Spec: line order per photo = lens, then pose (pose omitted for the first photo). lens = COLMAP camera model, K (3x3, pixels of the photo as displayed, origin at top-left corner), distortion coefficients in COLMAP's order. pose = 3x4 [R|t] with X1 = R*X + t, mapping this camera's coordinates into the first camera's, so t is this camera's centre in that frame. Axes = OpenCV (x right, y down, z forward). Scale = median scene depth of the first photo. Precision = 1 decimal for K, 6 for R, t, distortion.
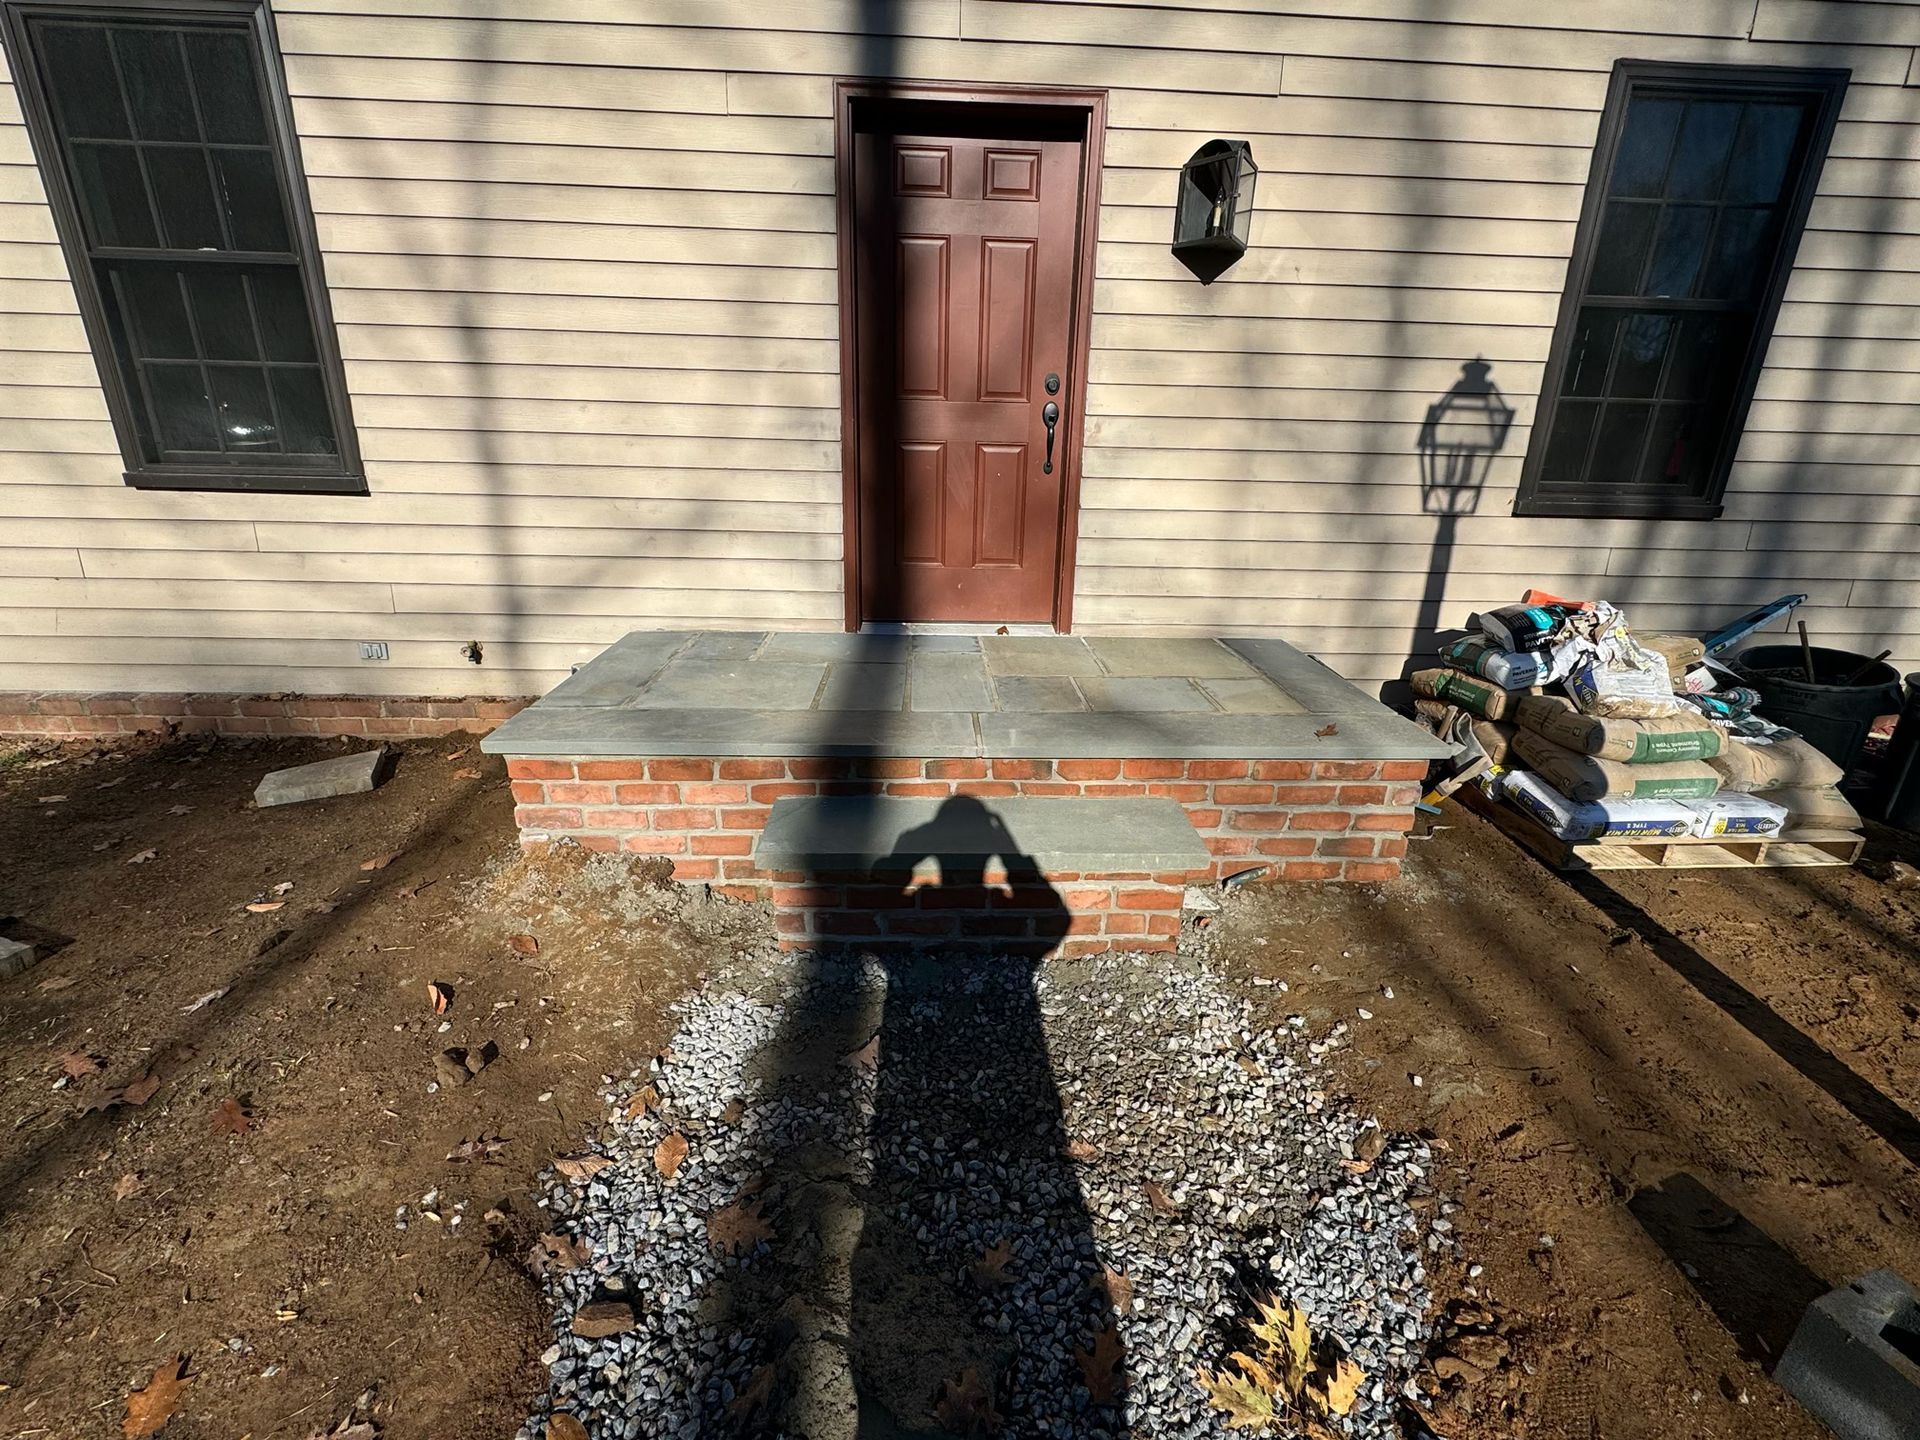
lens RADIAL K [[856.2, 0, 960.0], [0, 856.2, 720.0], [0, 0, 1]] dist [0.069978, -0.016535]
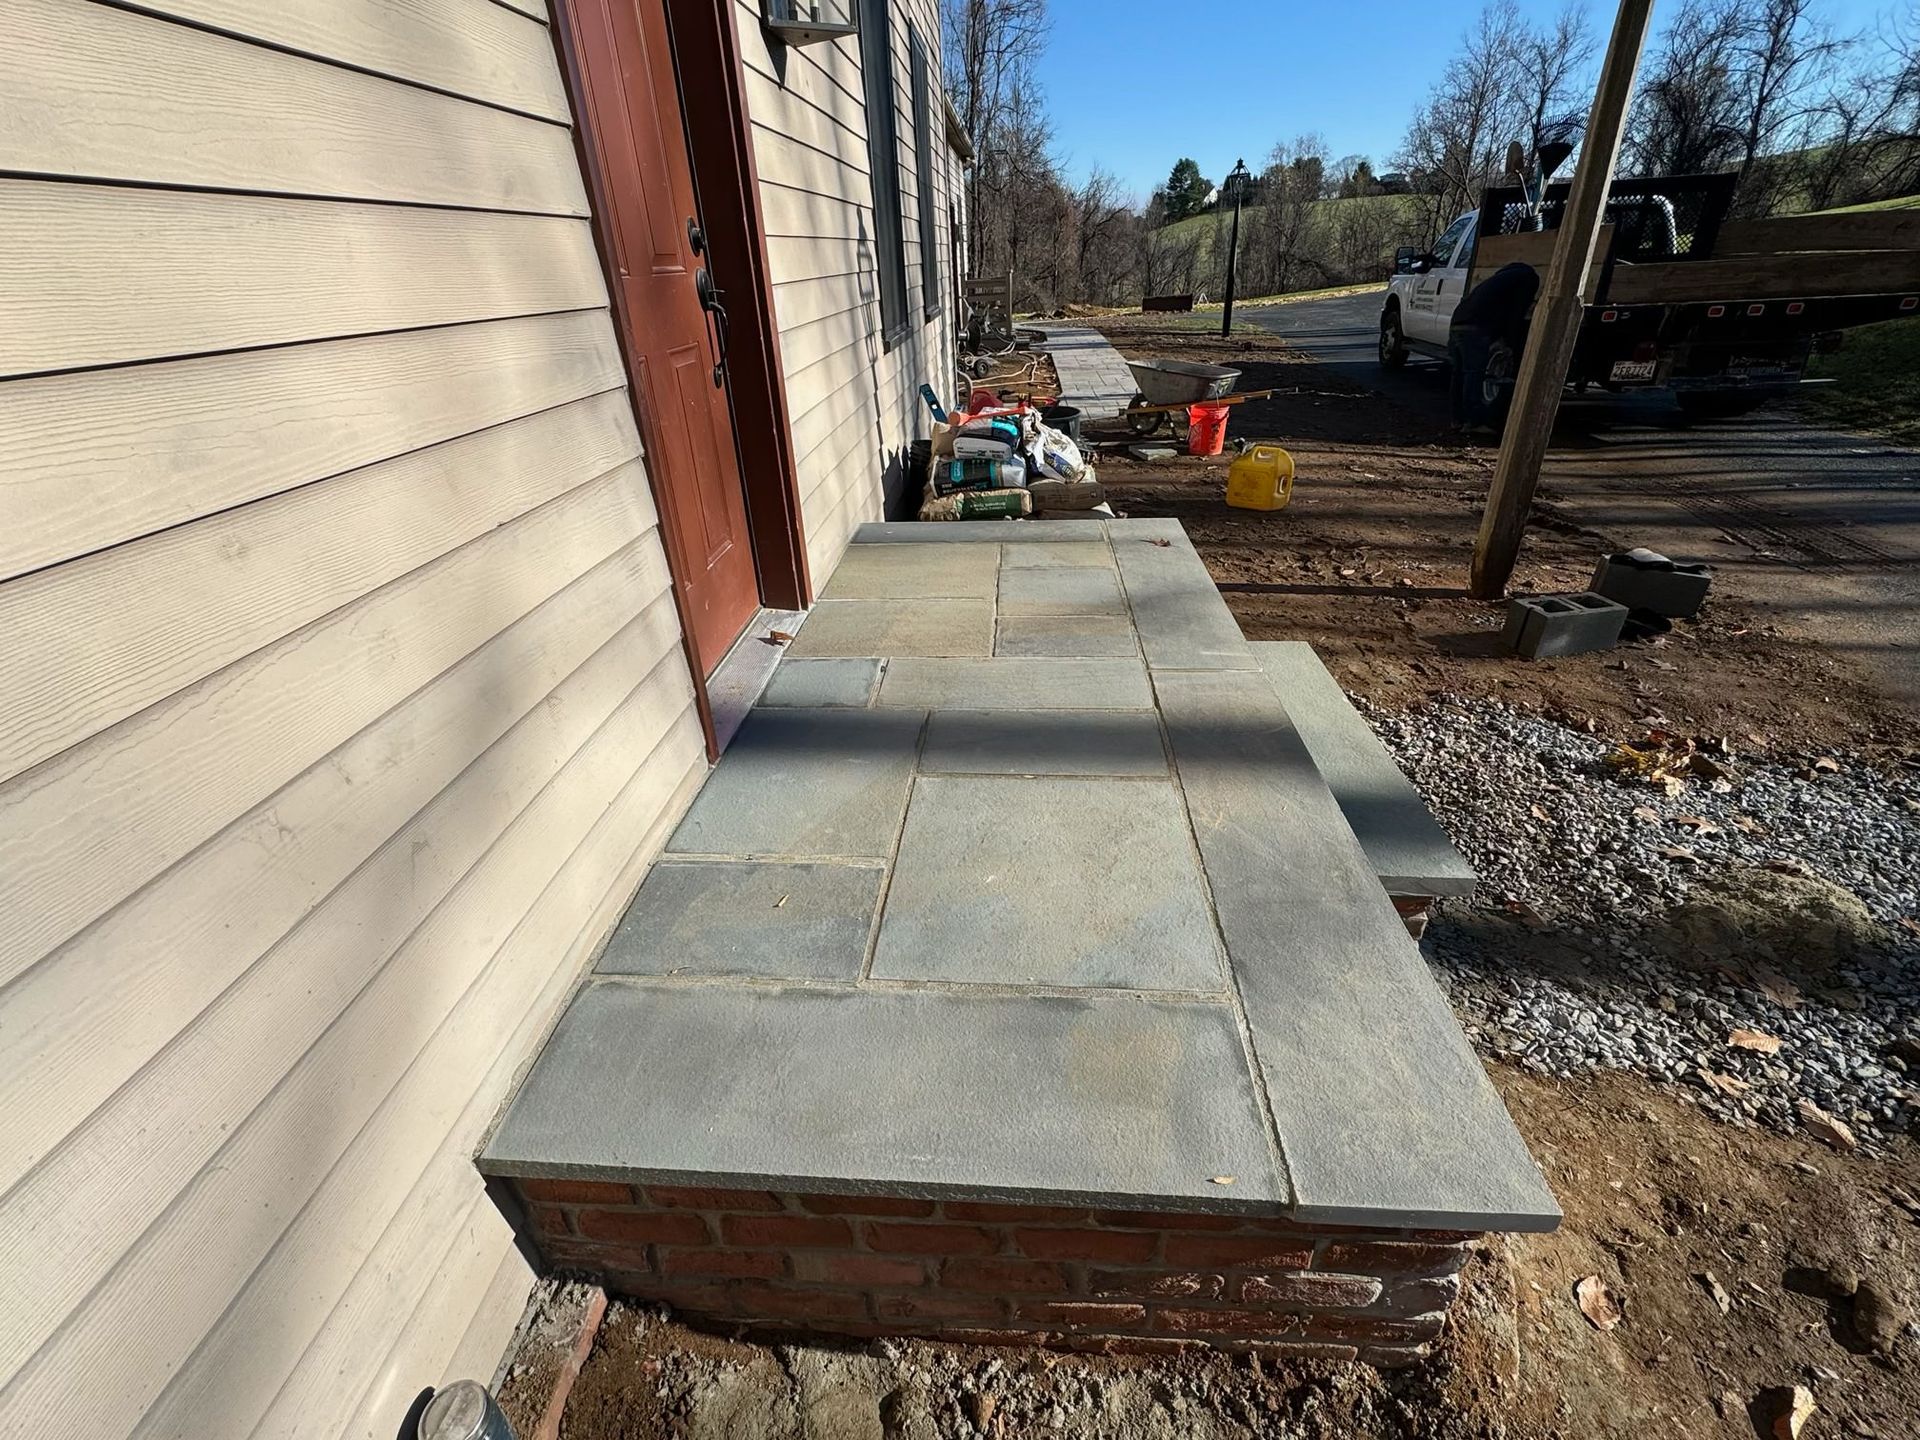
lens RADIAL K [[856.2, 0, 960.0], [0, 856.2, 720.0], [0, 0, 1]] dist [0.069978, -0.016535]
pose [[0.106723, -0.504641, 0.856707, -0.578877], [0.367239, 0.820709, 0.437689, -0.314467], [-0.923983, 0.267905, 0.272913, 0.774465]]
